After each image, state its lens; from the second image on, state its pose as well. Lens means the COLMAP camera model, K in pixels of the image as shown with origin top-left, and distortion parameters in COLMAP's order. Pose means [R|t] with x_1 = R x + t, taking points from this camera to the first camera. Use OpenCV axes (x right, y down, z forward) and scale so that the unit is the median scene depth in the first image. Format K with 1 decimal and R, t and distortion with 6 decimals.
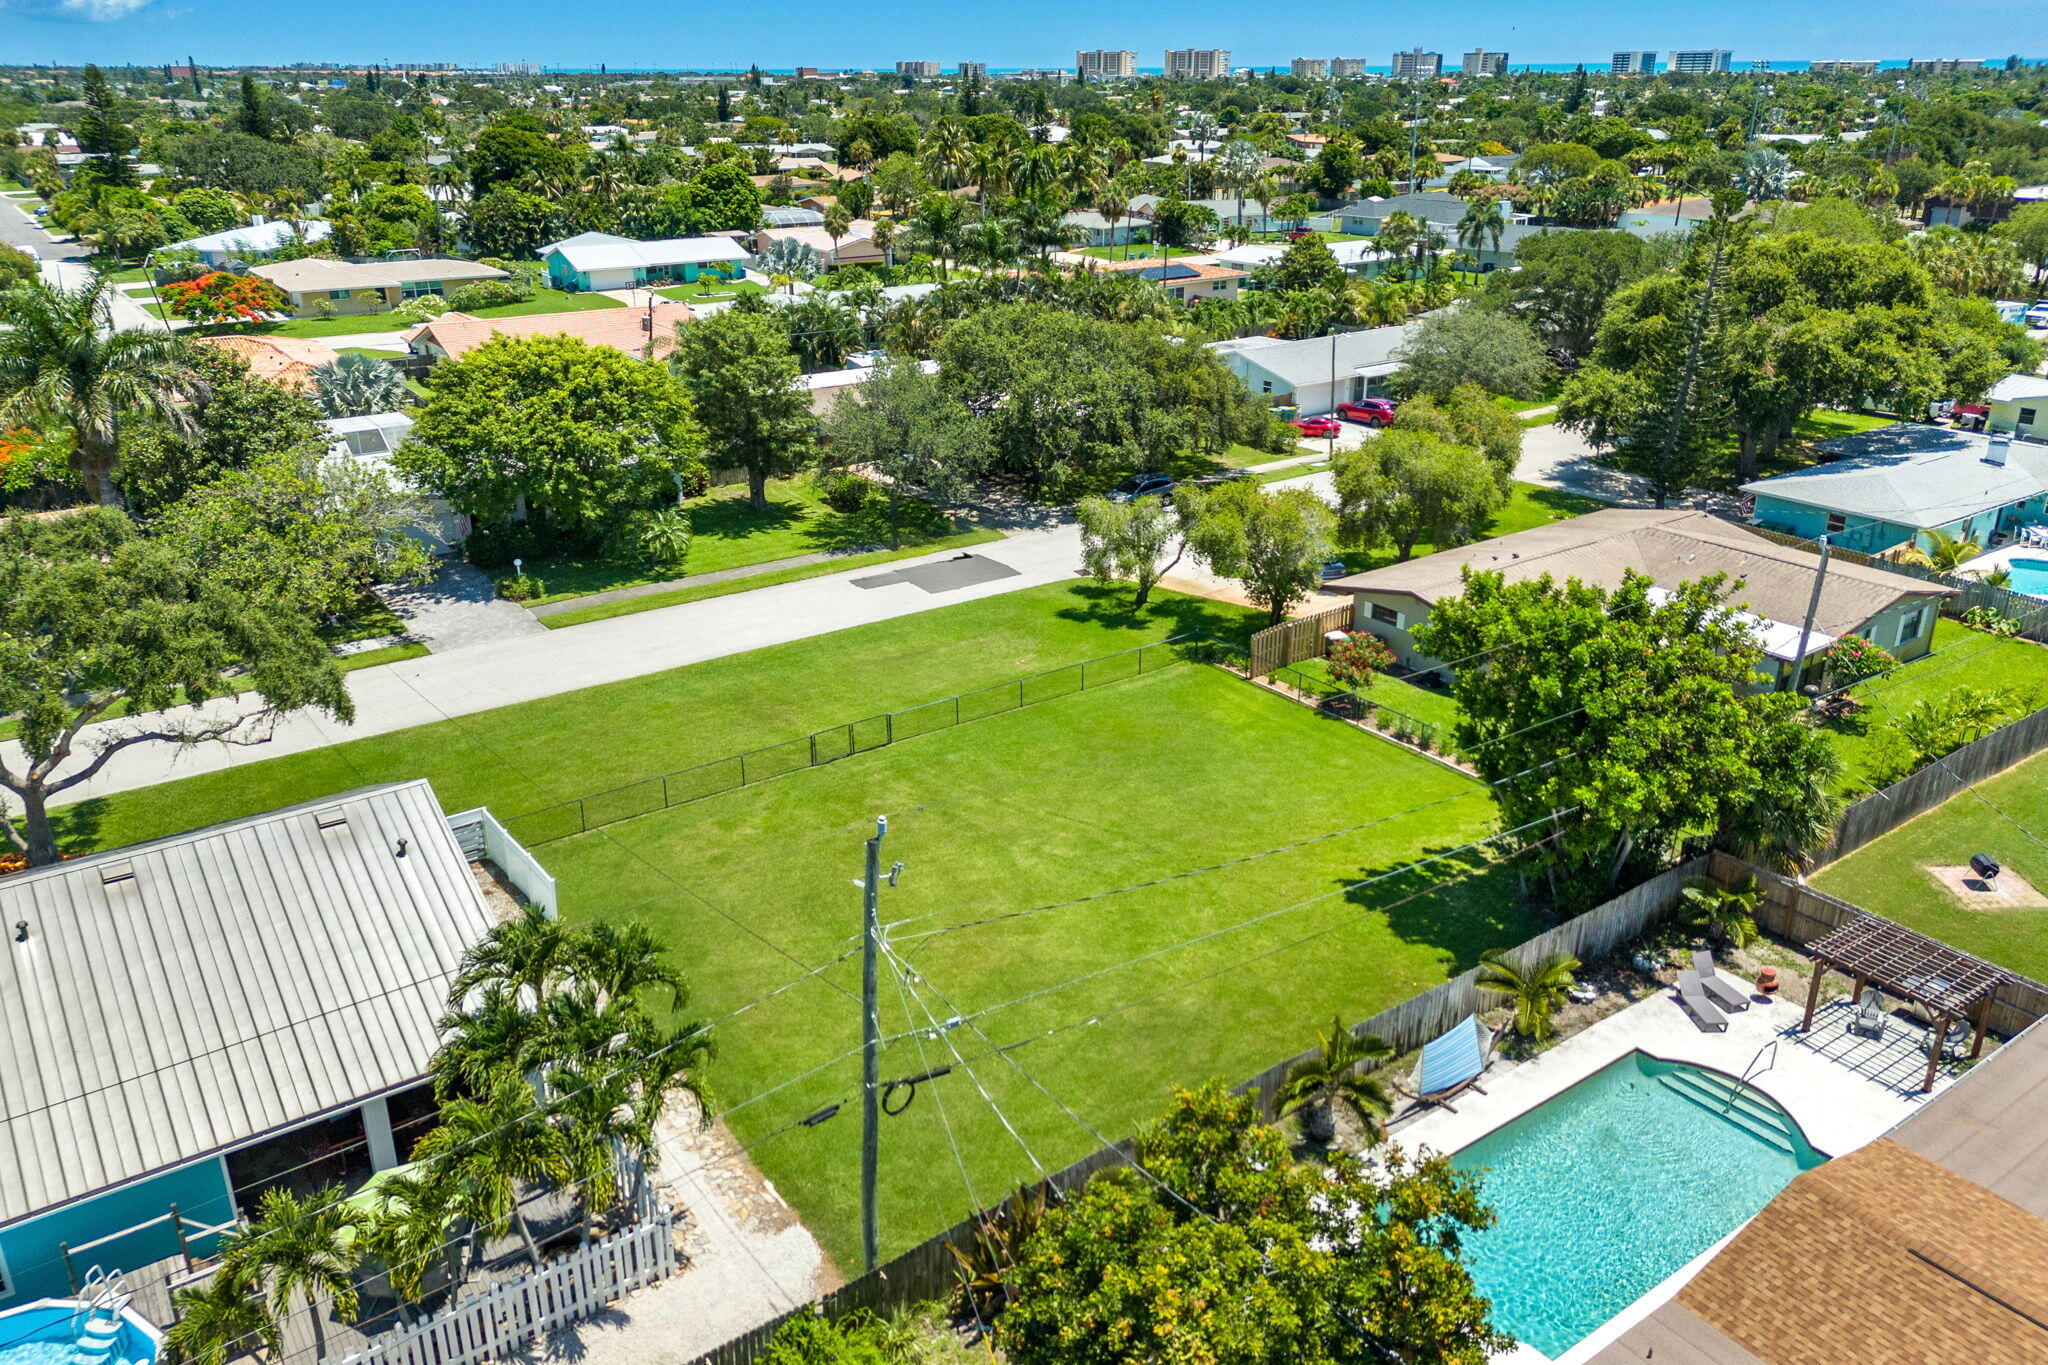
lens RADIAL K [[1514.5, 0, 1040.4], [0, 1514.5, 690.1], [0, 0, 1]] dist [0.091264, -0.075889]
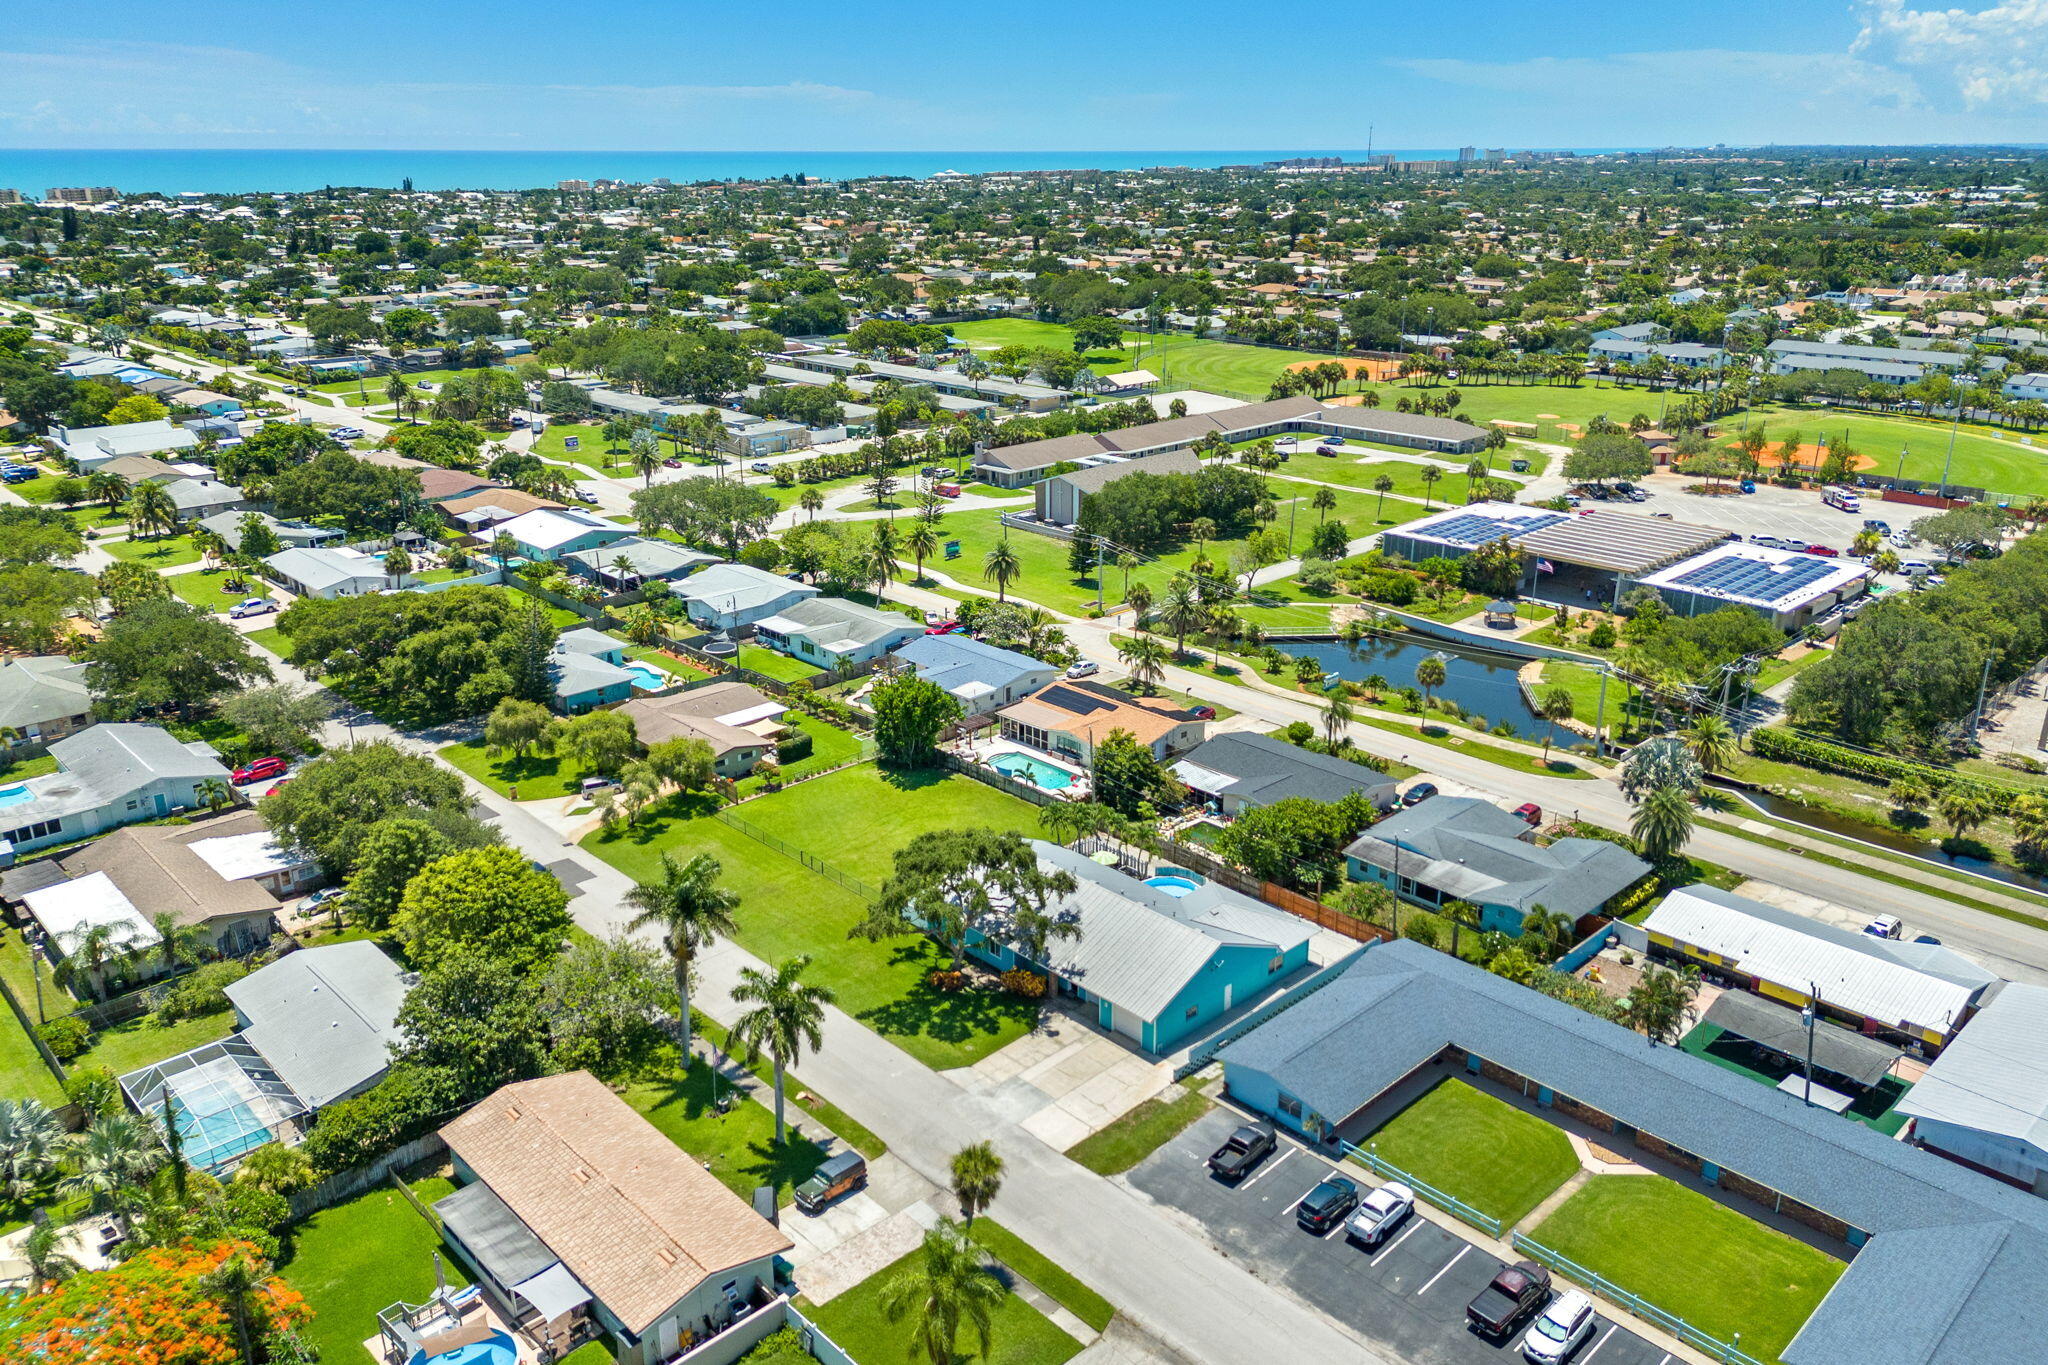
lens RADIAL K [[1506.9, 0, 1032.0], [0, 1506.9, 684.8], [0, 0, 1]] dist [0.070363, -0.070651]
pose [[-0.138157, -0.327781, 0.934597, -1.926381], [0.377712, 0.854890, 0.355662, -0.772162], [-0.915558, 0.402146, 0.005698, 0.431227]]
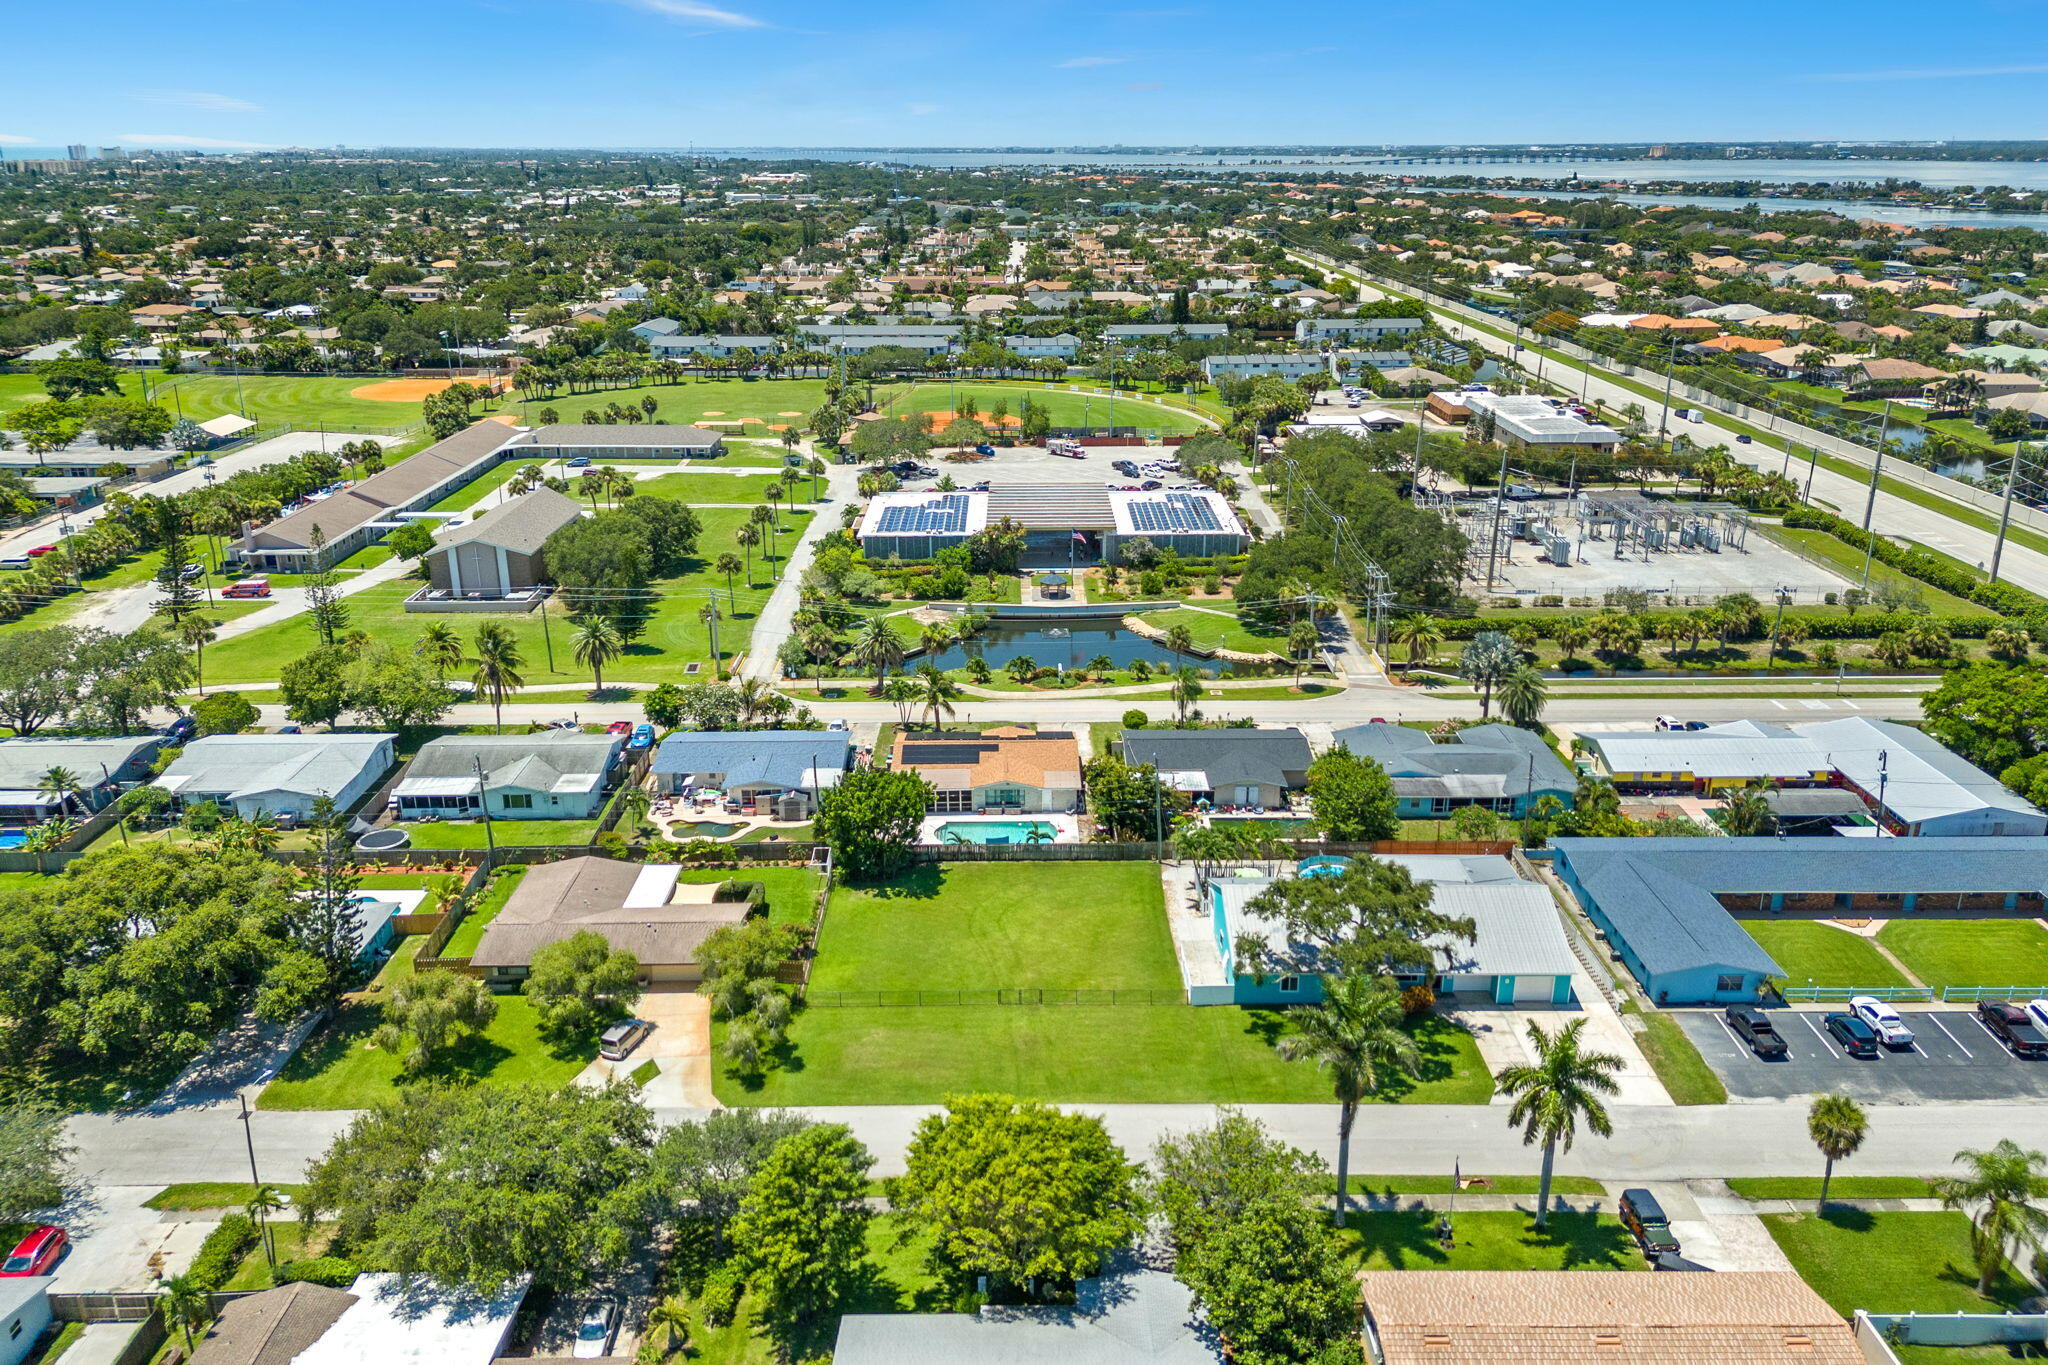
lens RADIAL K [[1506.9, 0, 1032.0], [0, 1506.9, 684.8], [0, 0, 1]] dist [0.070363, -0.070651]
pose [[-0.816545, -0.190283, 0.545020, -0.955301], [0.221130, 0.769004, 0.599779, -1.237492], [-0.533250, 0.610267, -0.585849, 1.564095]]
